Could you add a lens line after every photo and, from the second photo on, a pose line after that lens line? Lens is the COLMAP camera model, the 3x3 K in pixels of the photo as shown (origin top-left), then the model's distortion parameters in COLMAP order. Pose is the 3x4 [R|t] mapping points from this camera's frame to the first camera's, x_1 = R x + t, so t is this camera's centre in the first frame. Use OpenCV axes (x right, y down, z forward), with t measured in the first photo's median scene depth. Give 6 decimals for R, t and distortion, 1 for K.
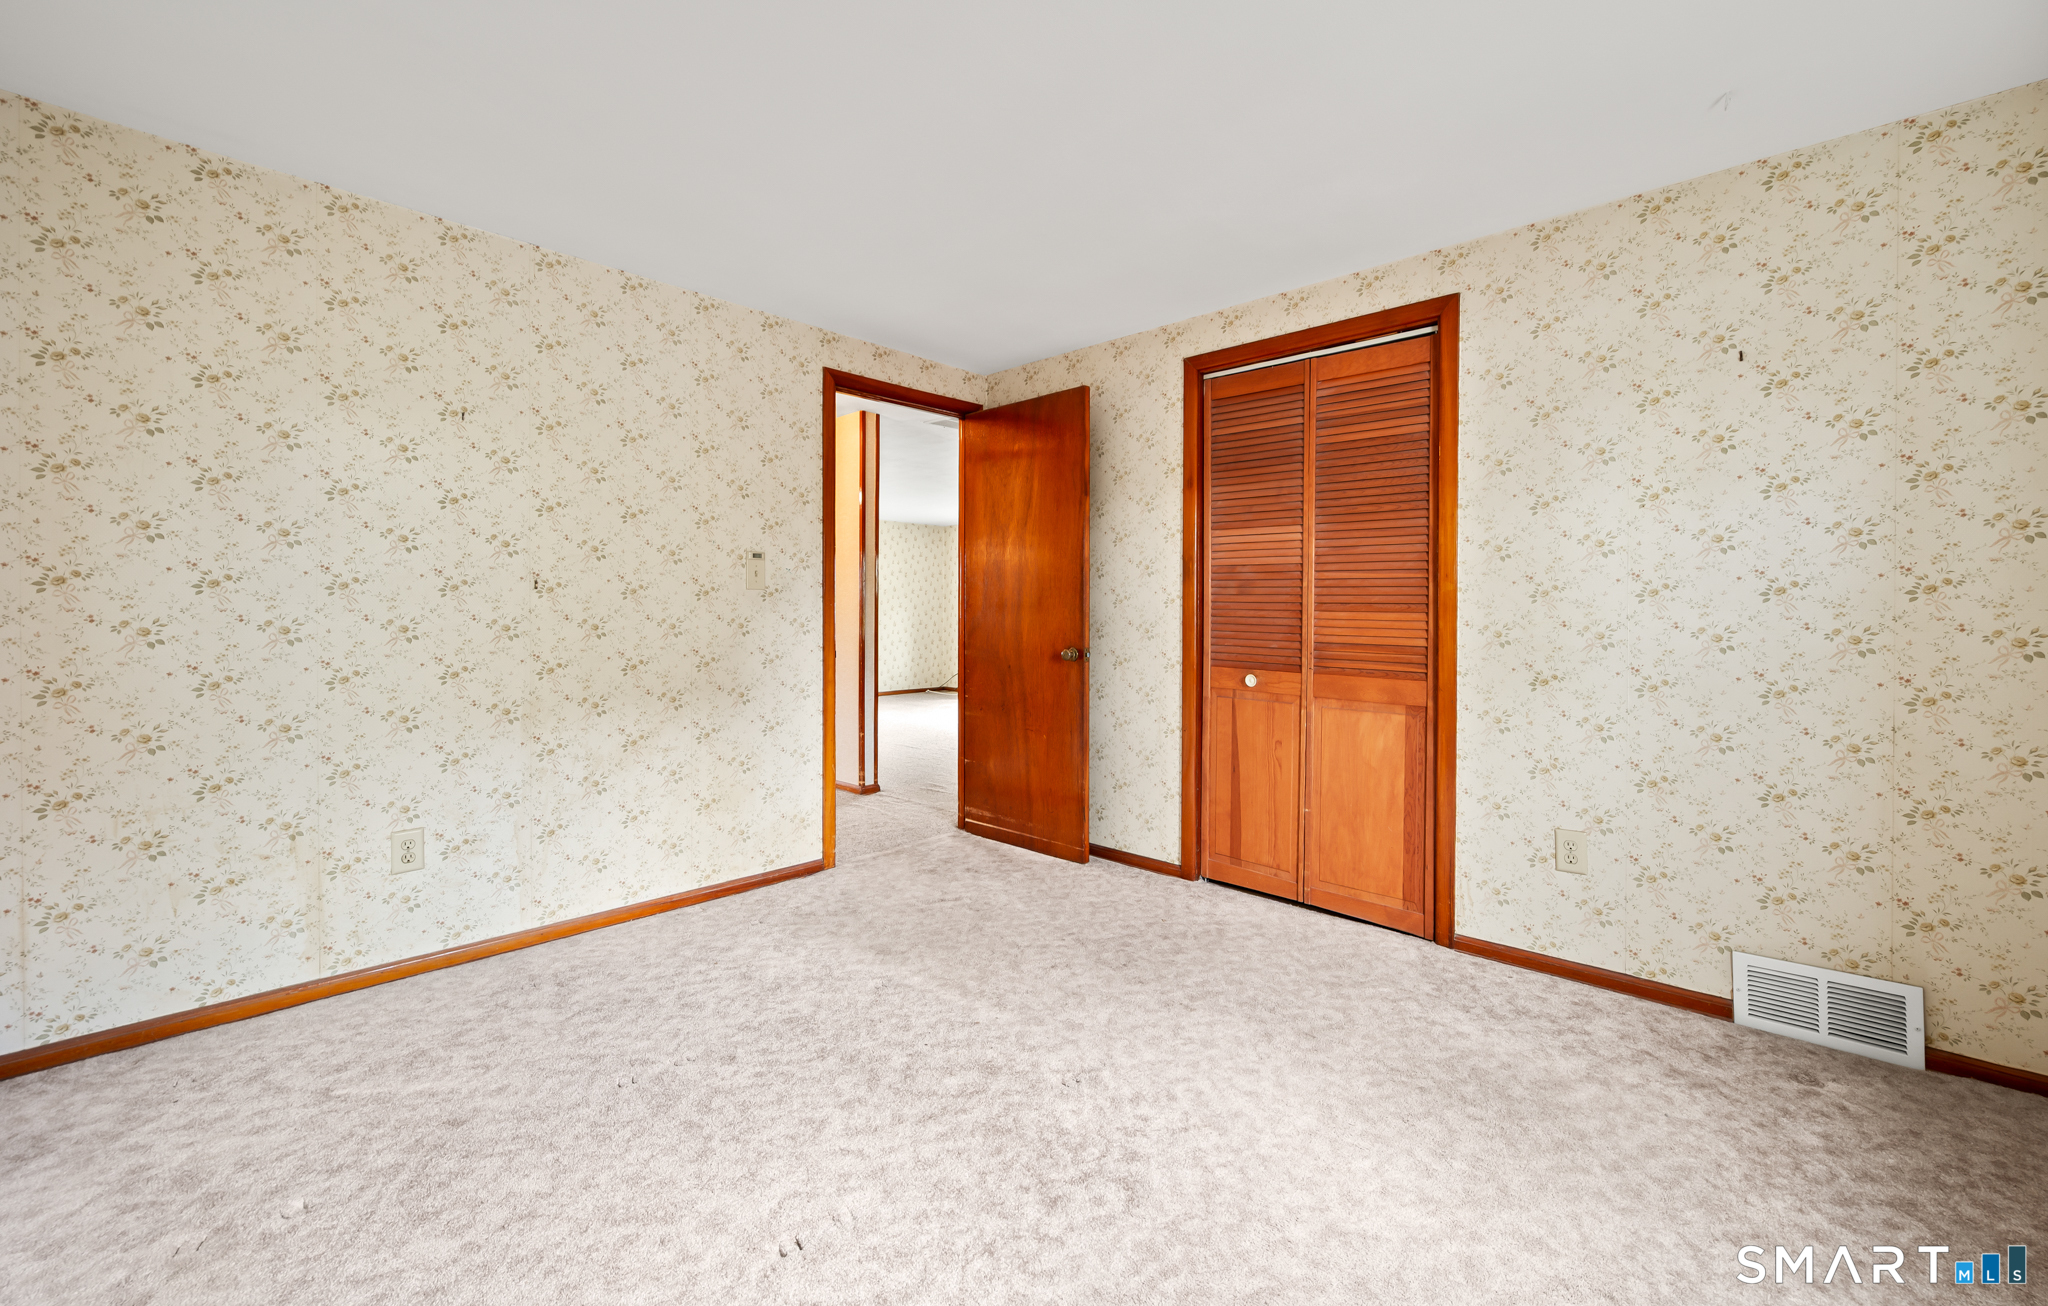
lens RADIAL K [[839.7, 0, 1030.7], [0, 839.7, 619.9], [0, 0, 1]] dist [-0.002252, -0.000623]
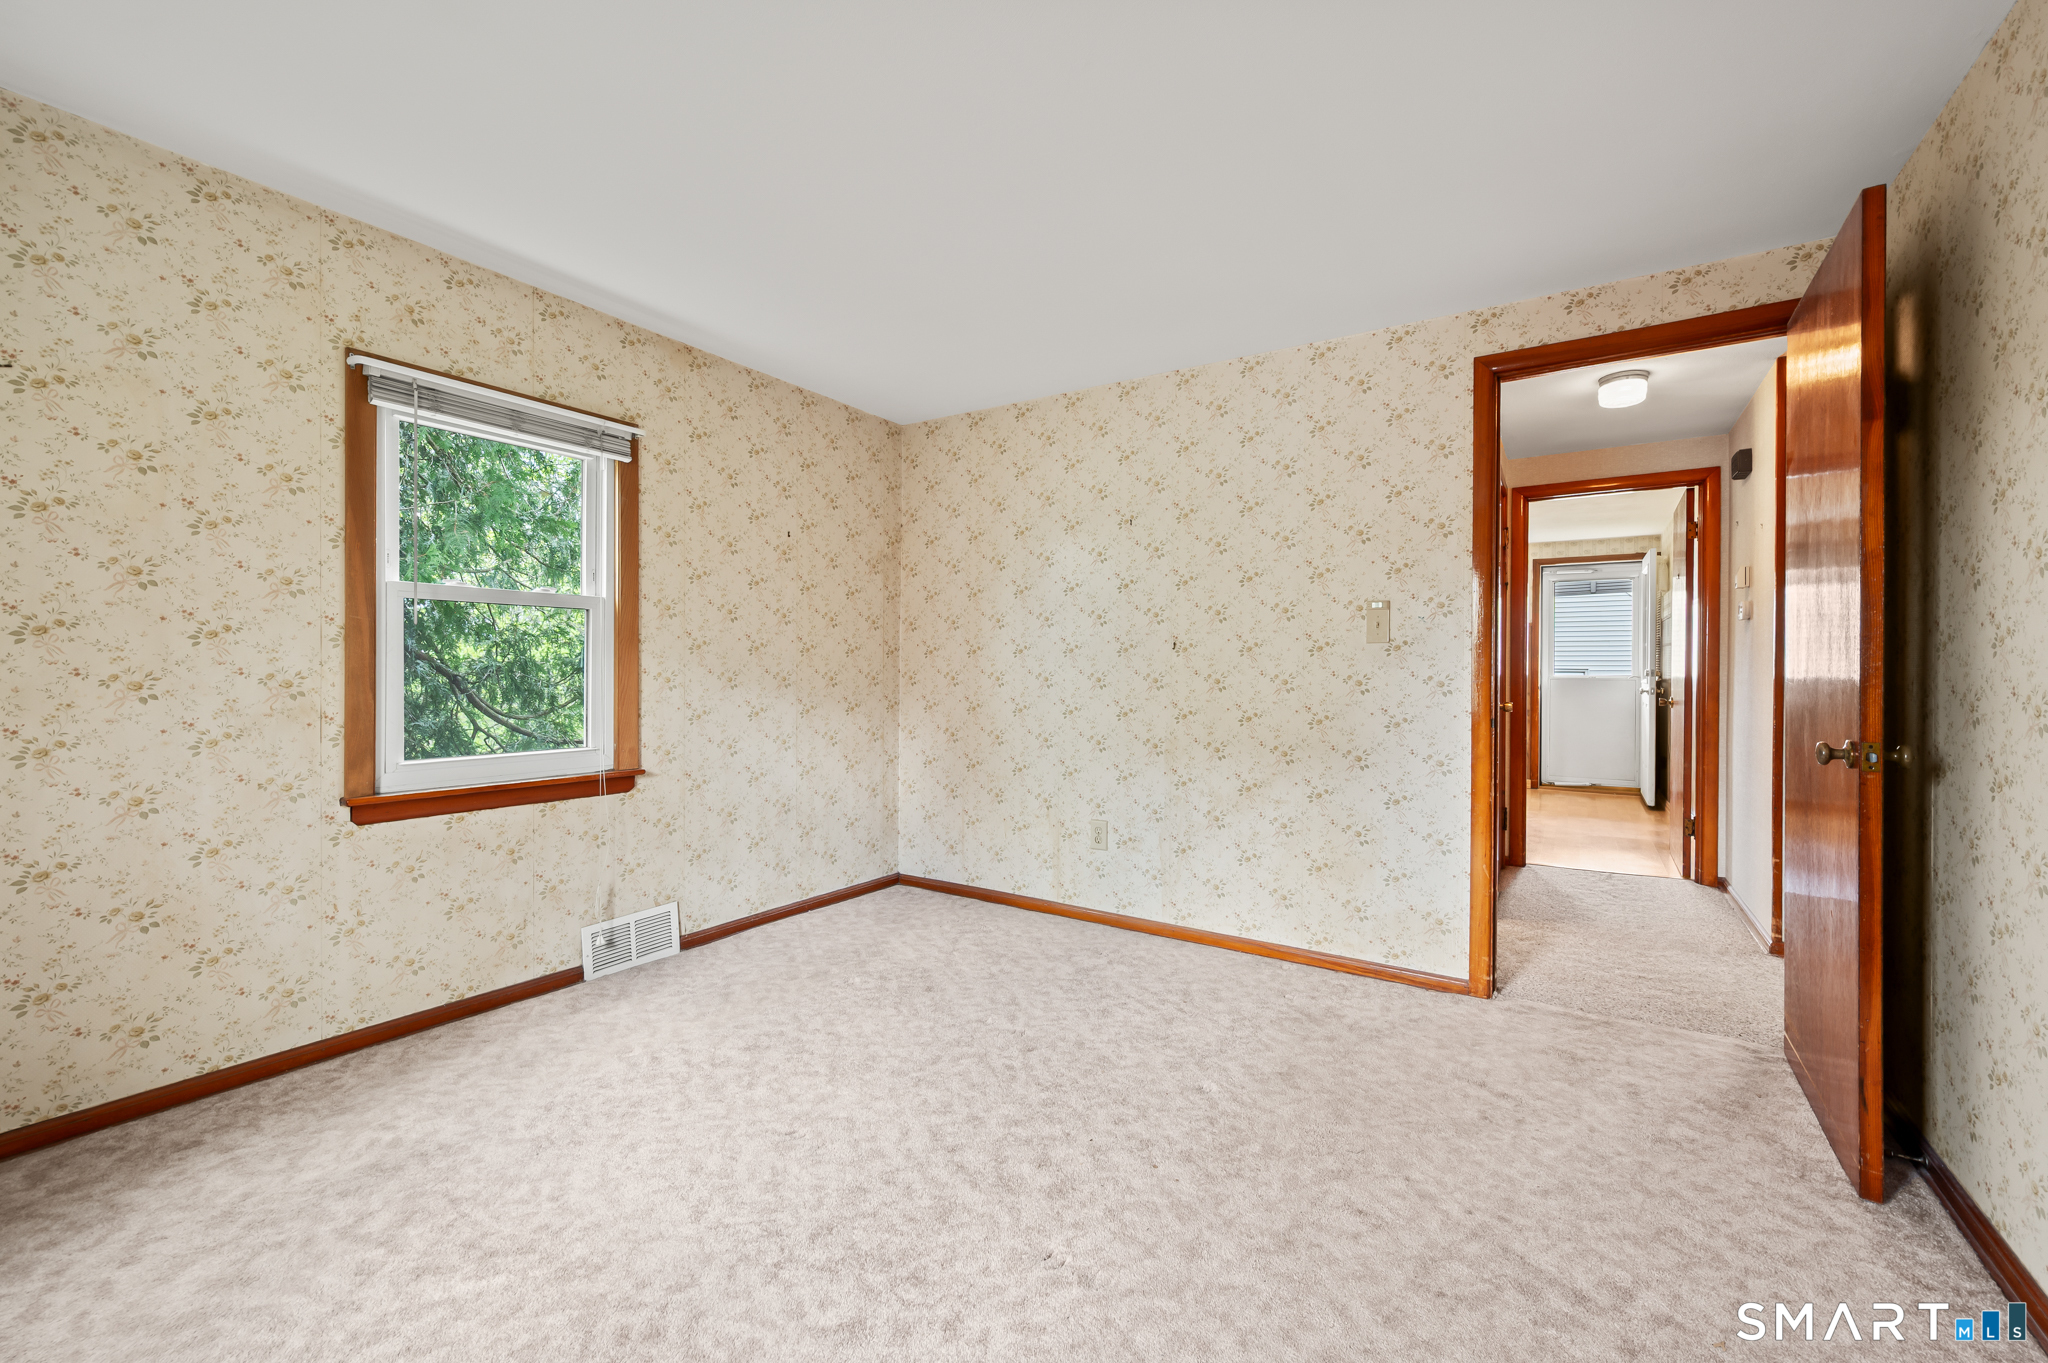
lens RADIAL K [[817.7, 0, 1043.4], [0, 817.7, 674.6], [0, 0, 1]] dist [-0.000490, -0.000226]
pose [[0.183787, 0.004028, -0.982958, 0.540953], [-0.014118, 0.999899, 0.001457, 0.001421], [0.982865, 0.013609, 0.183825, 0.575233]]
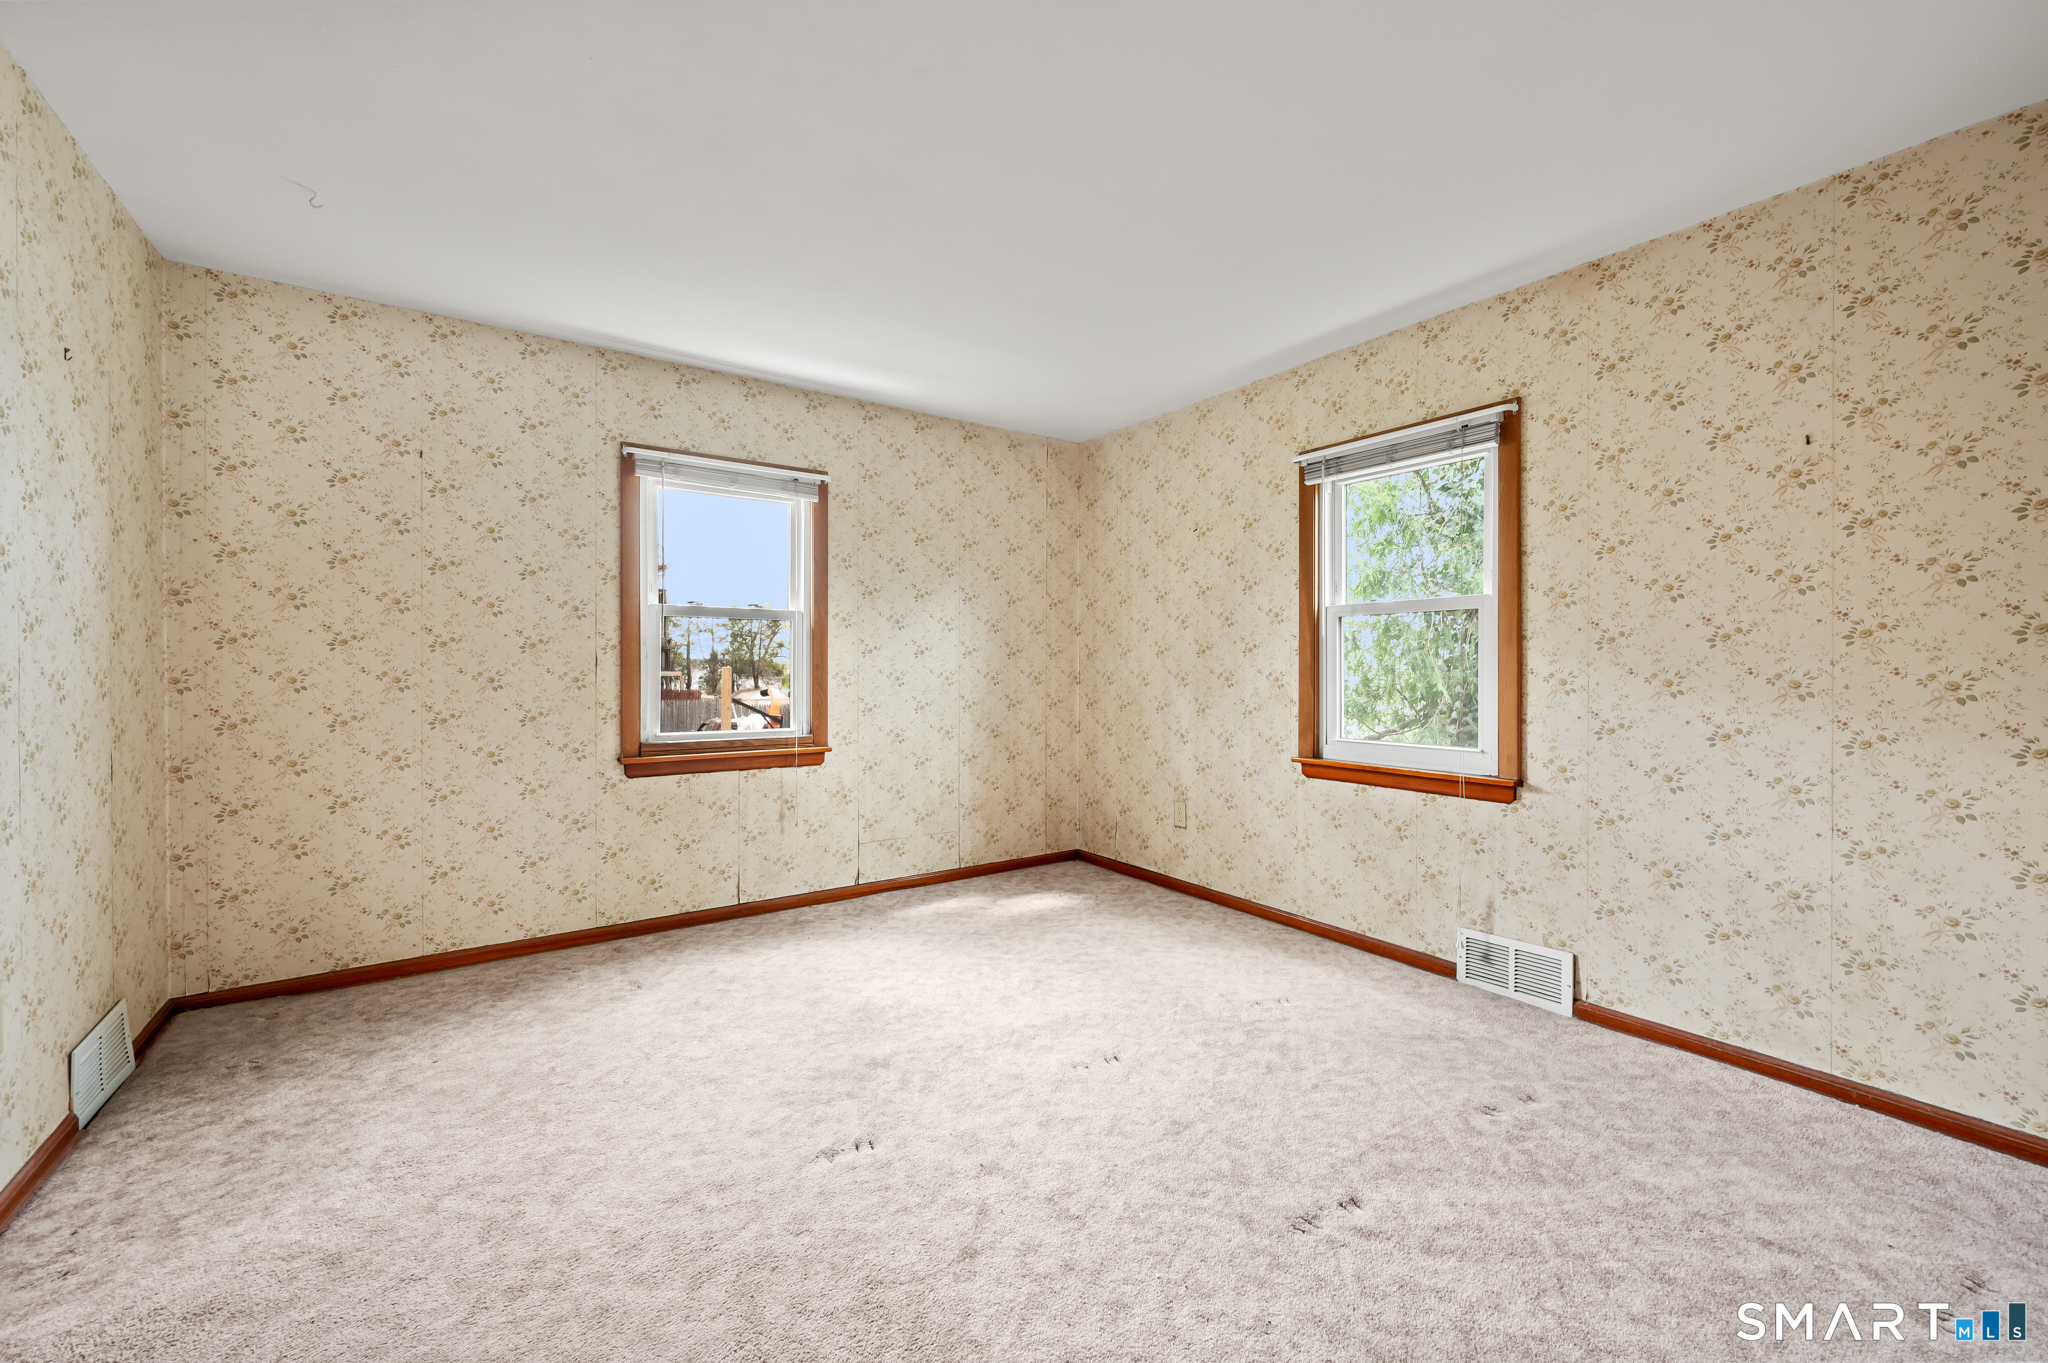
lens RADIAL K [[800.5, 0, 1034.9], [0, 800.5, 675.7], [0, 0, 1]] dist [-0.000553, -0.000073]
pose [[-0.981666, -0.006207, 0.190506, -0.216115], [-0.002943, 0.999844, 0.017410, -0.003634], [-0.190585, 0.016530, -0.981532, 1.266363]]
